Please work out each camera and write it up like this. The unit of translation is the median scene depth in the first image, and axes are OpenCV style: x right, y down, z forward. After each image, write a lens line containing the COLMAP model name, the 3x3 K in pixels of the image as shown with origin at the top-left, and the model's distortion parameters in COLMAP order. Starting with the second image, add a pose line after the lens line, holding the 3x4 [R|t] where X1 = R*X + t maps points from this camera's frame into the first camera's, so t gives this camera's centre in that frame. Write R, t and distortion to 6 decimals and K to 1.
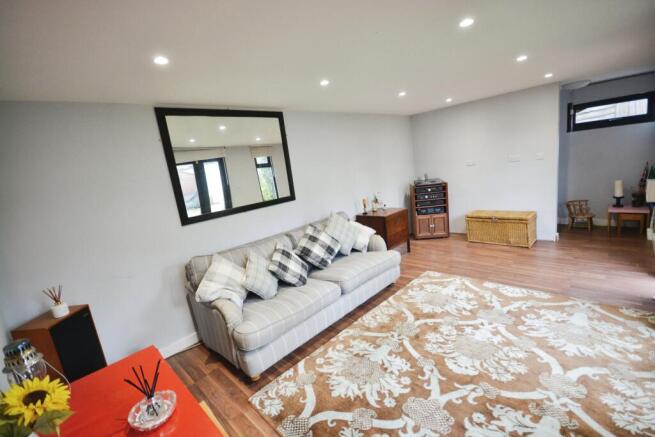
lens RADIAL K [[290.2, 0, 328.1], [0, 290.2, 219.1], [0, 0, 1]] dist [-0.001557, -0.000406]
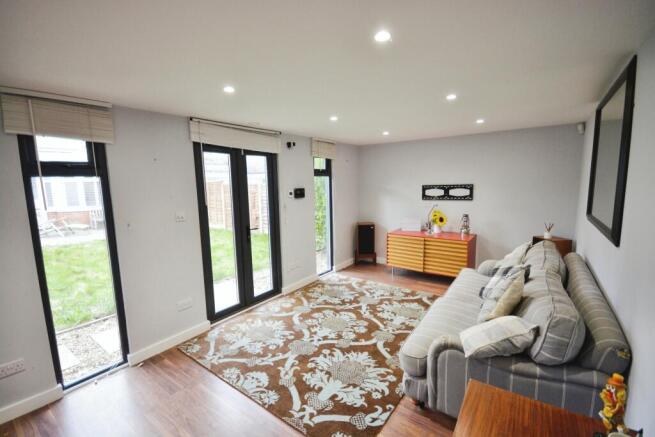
lens RADIAL K [[290.2, 0, 327.5], [0, 290.2, 219.5], [0, 0, 1]] dist [-0.001557, -0.000406]
pose [[-0.978366, 0.163669, -0.126538, 0.595250], [0.115162, 0.938984, 0.324109, -0.473454], [0.171863, 0.302525, -0.937519, 2.038027]]
